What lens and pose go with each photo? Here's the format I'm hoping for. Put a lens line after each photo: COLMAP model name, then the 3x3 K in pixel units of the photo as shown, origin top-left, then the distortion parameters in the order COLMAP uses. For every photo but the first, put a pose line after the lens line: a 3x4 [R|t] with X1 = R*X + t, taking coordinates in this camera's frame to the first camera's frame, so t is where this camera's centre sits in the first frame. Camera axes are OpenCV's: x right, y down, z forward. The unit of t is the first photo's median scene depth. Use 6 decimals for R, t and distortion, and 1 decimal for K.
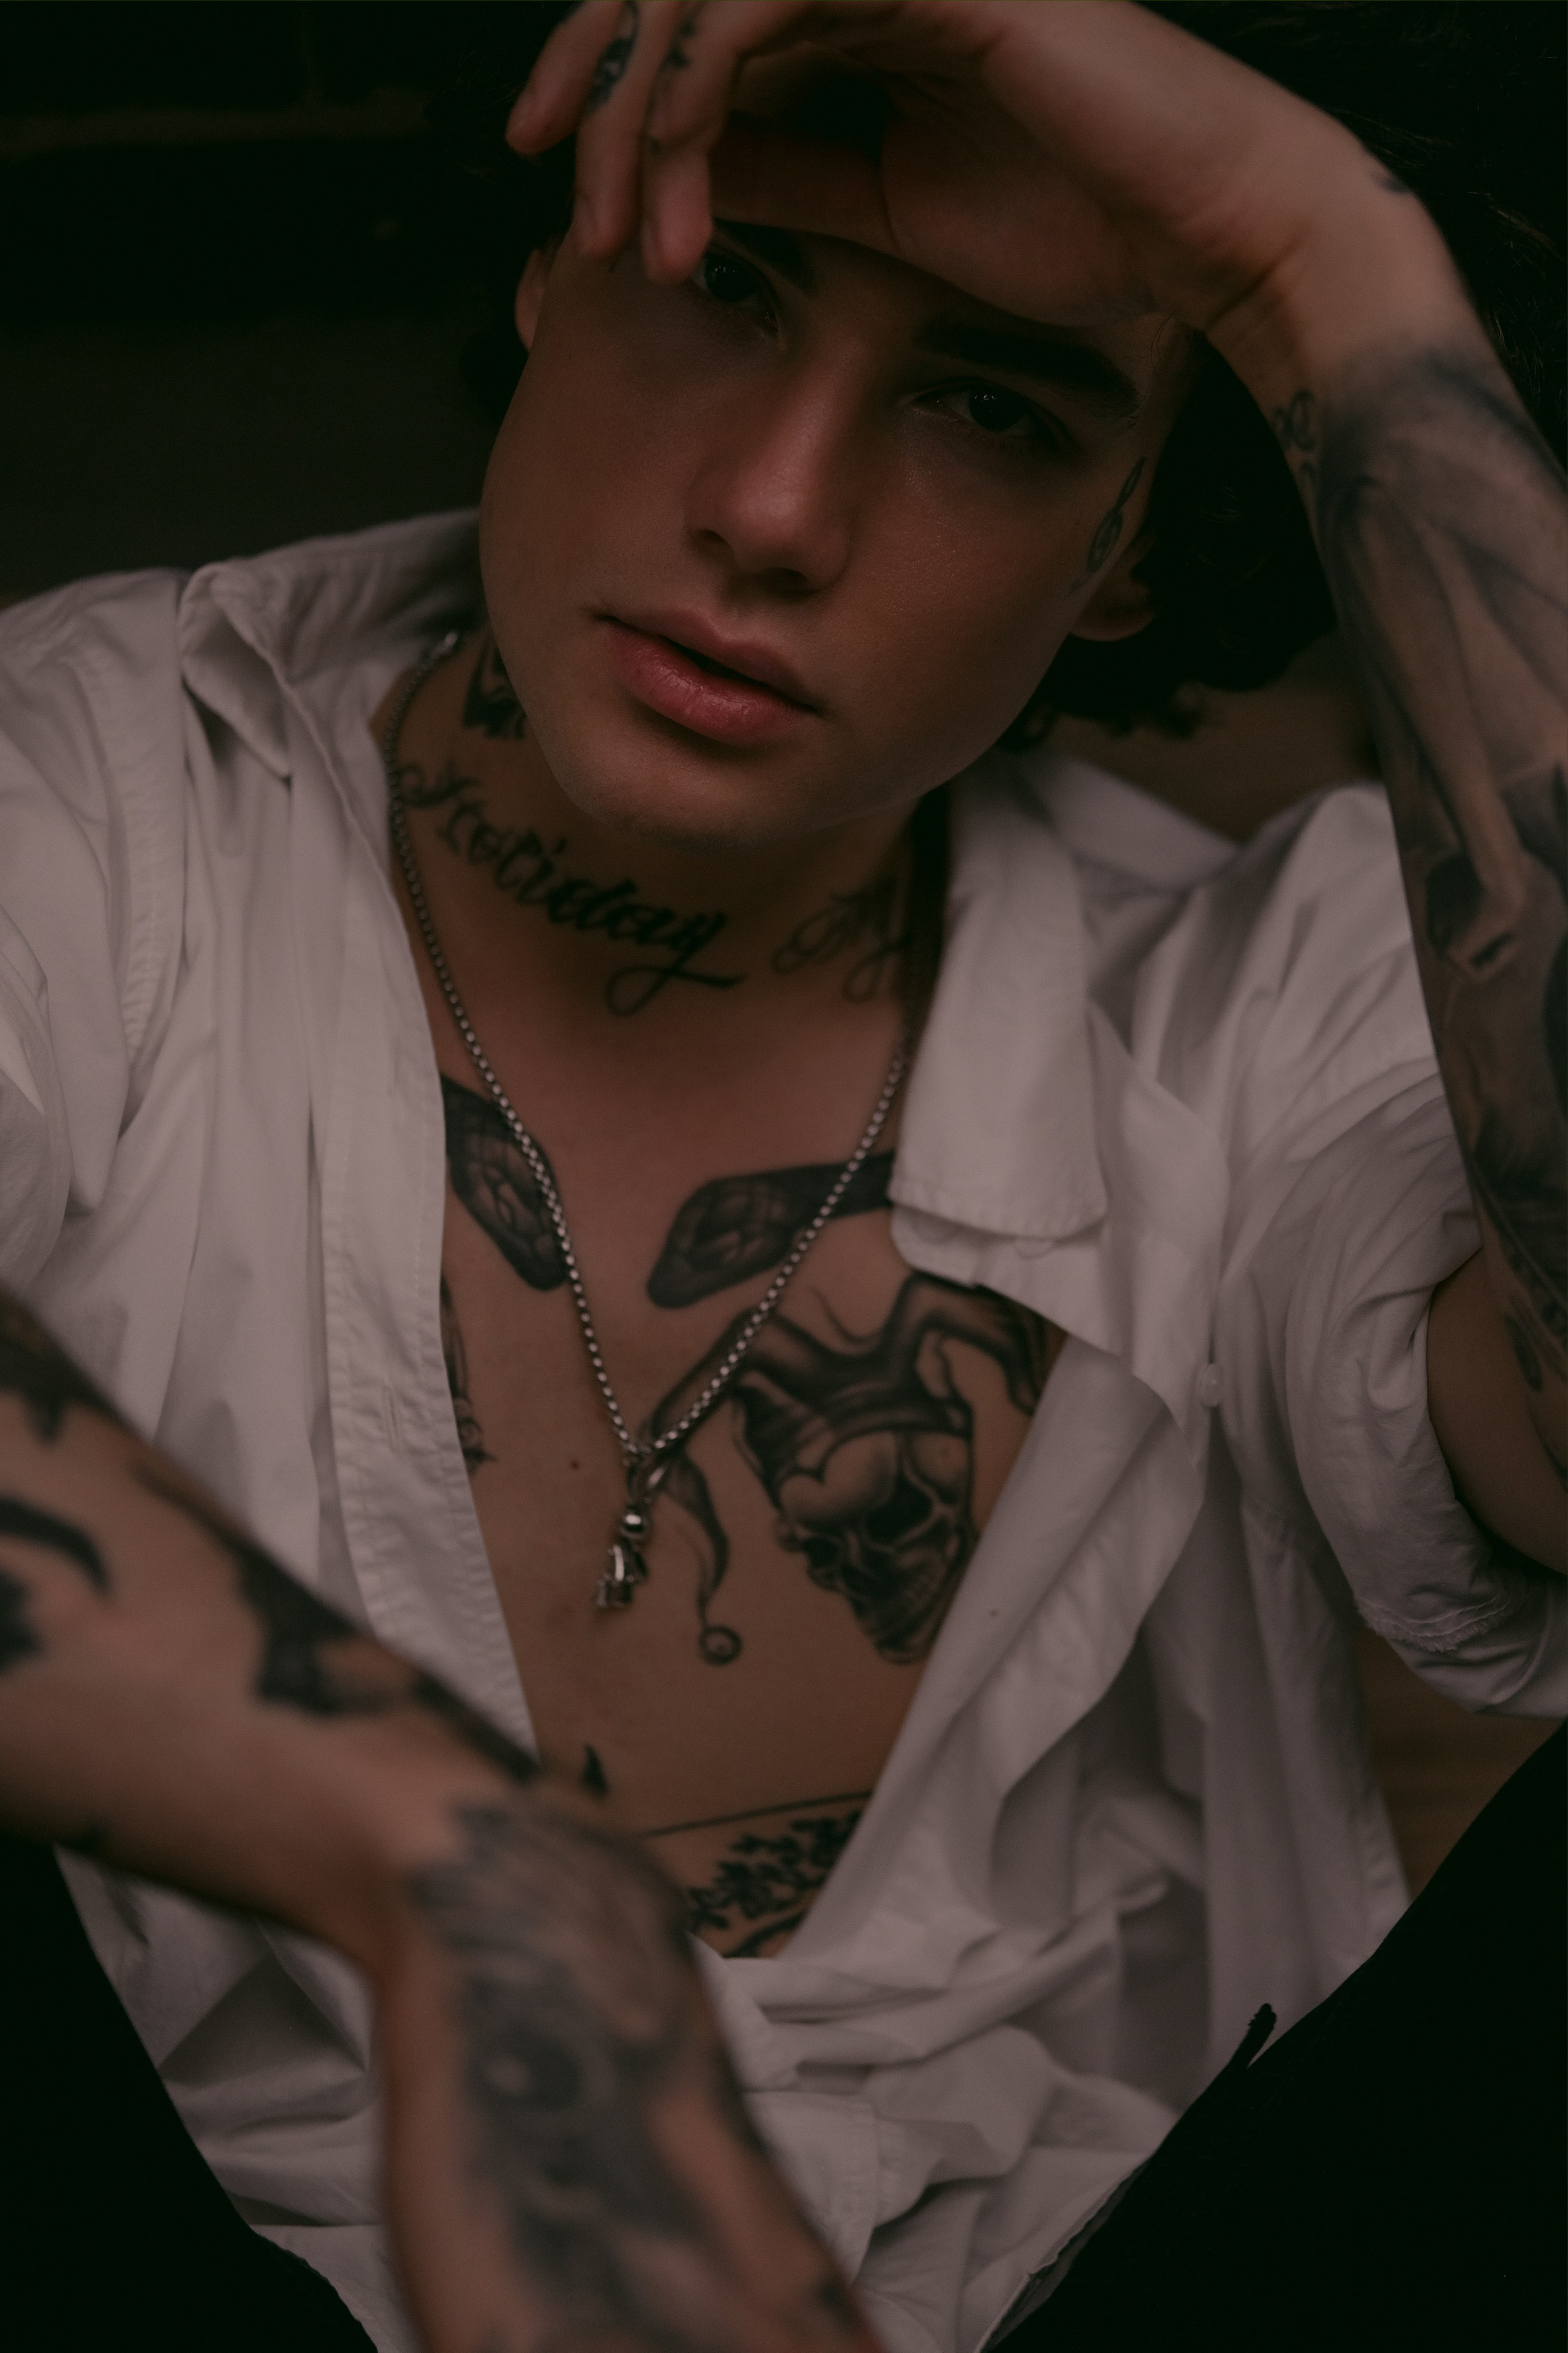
lens RADIAL K [[5035.0, 0, 713.1], [0, 5035.0, 1244.4], [0, 0, 1]] dist [0.794890, -14.008157]
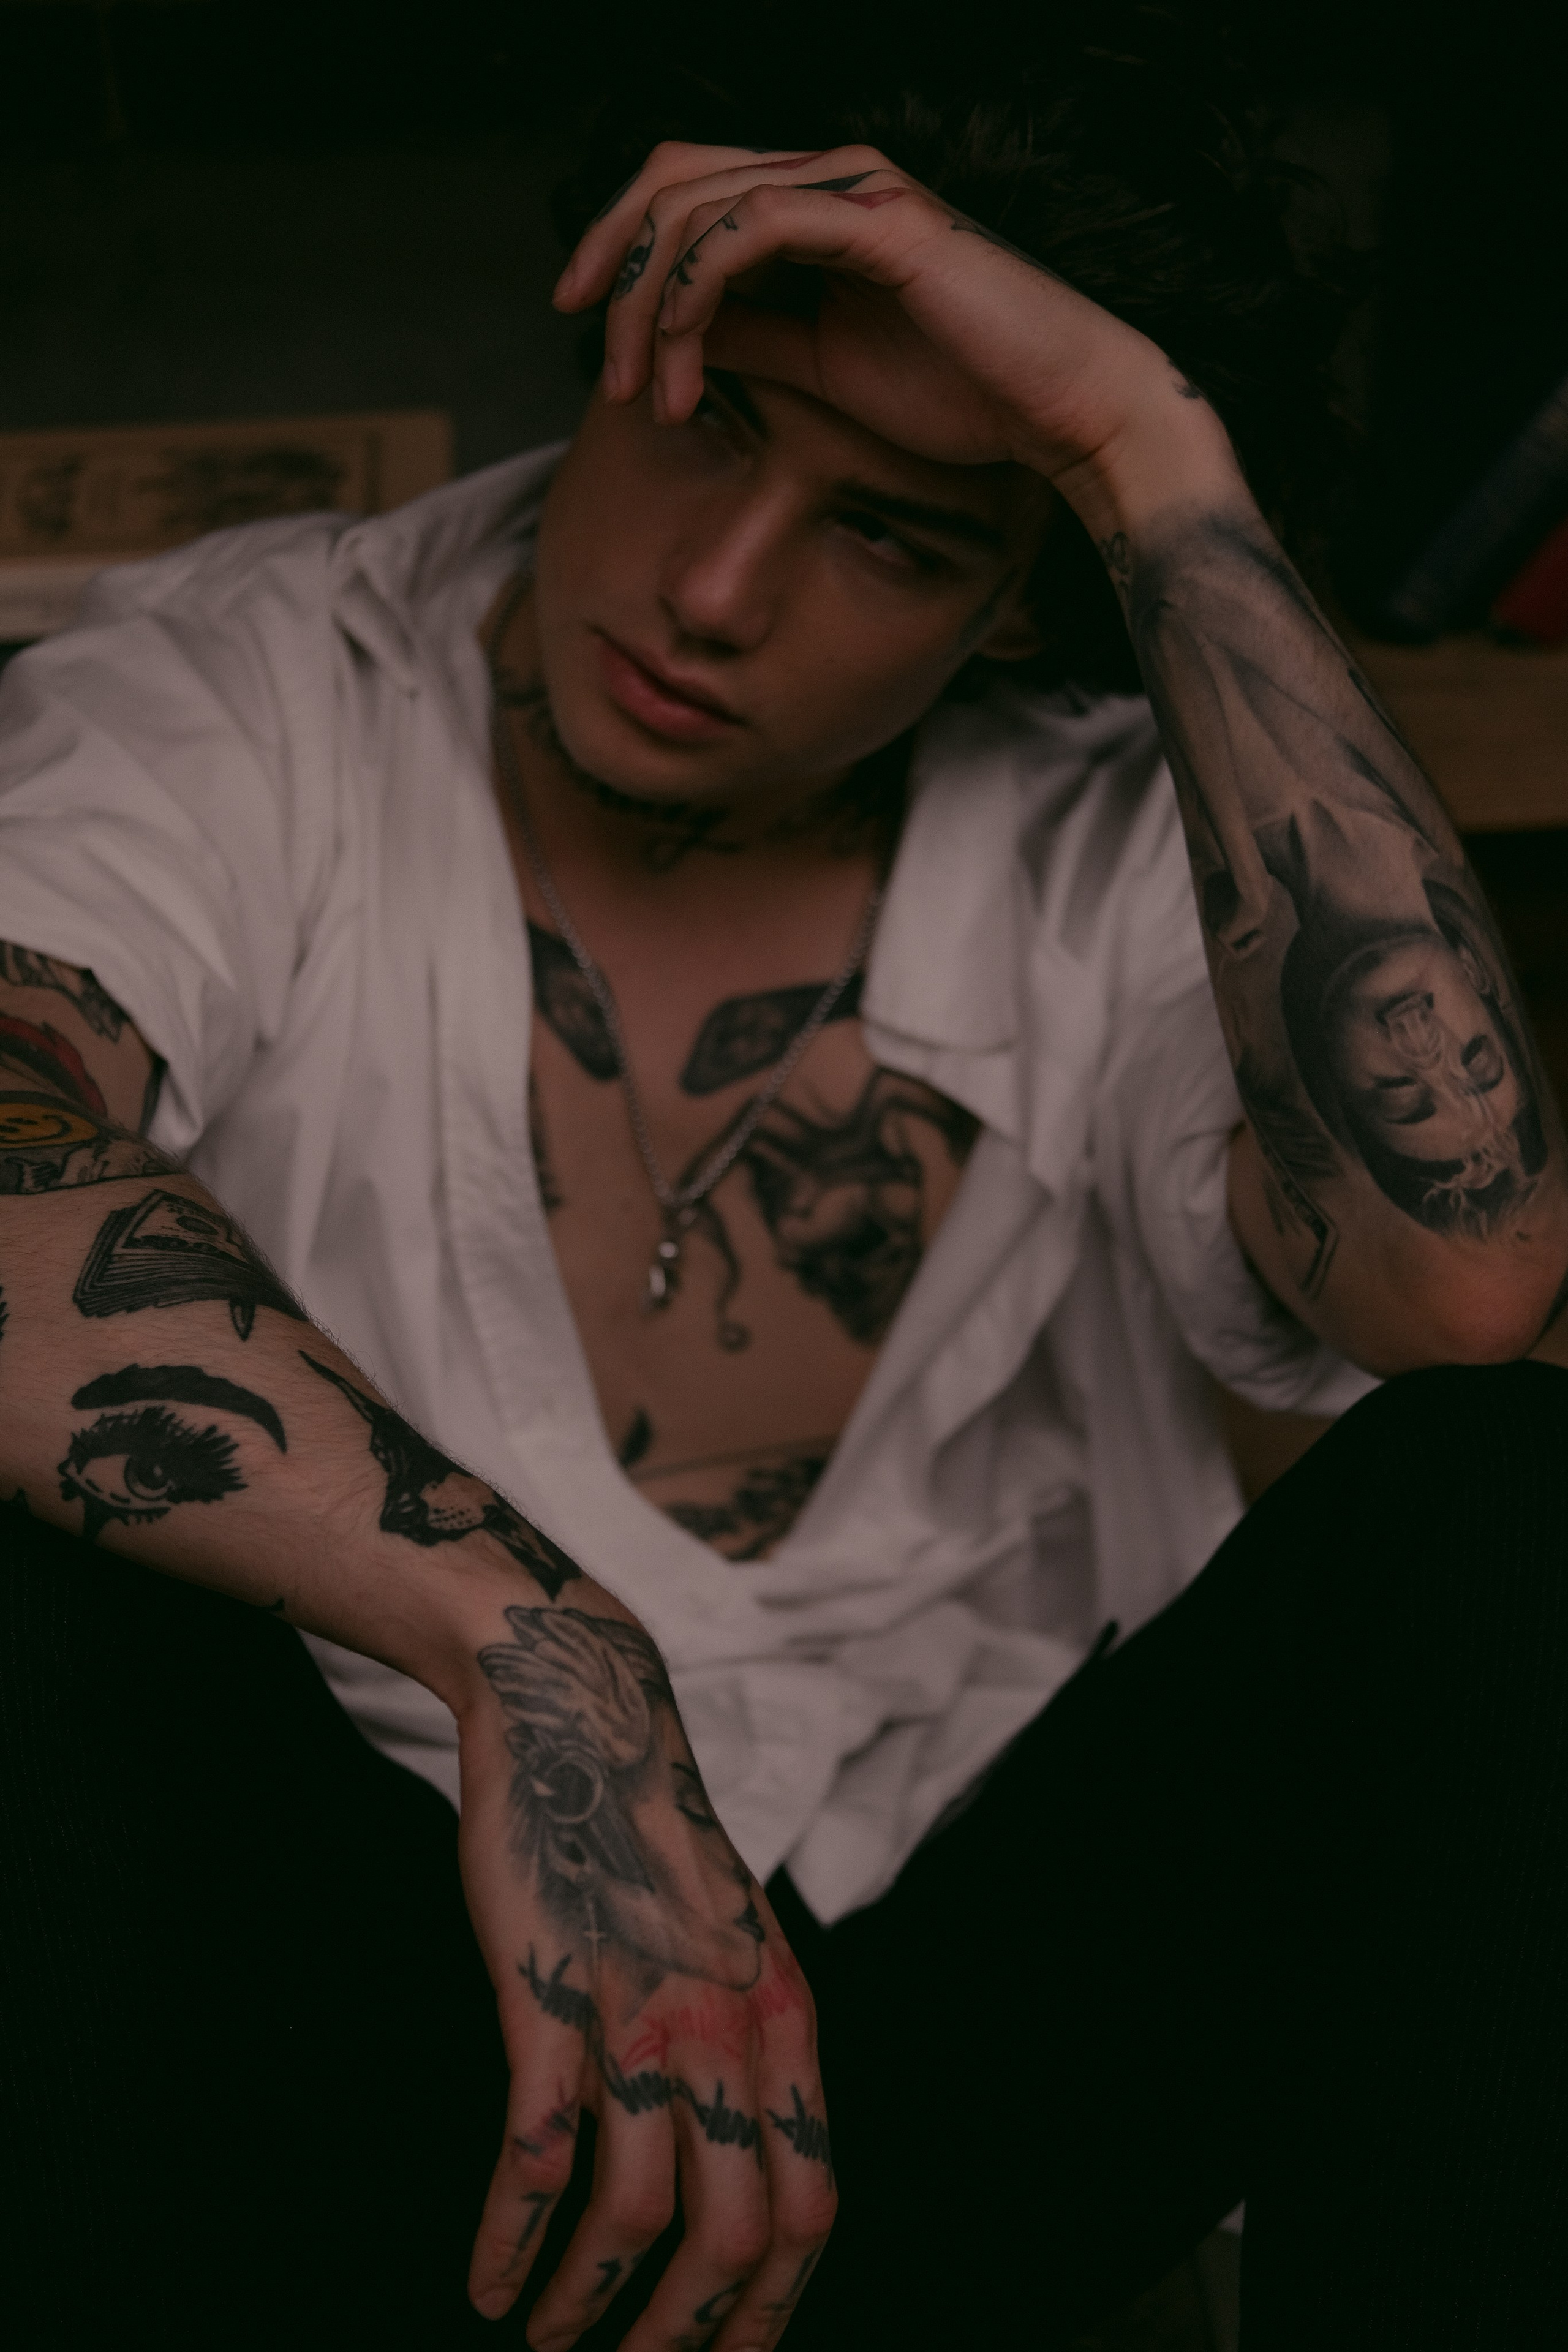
lens RADIAL K [[5082.6, 0, 784.0], [0, 5082.6, 1176.0], [0, 0, 1]] dist [0.064096, 0.115528]
pose [[0.999711, 0.002836, -0.023860, 0.048231], [0.000828, 0.988356, 0.152156, -0.175977], [0.024014, -0.152132, 0.988068, -0.356383]]
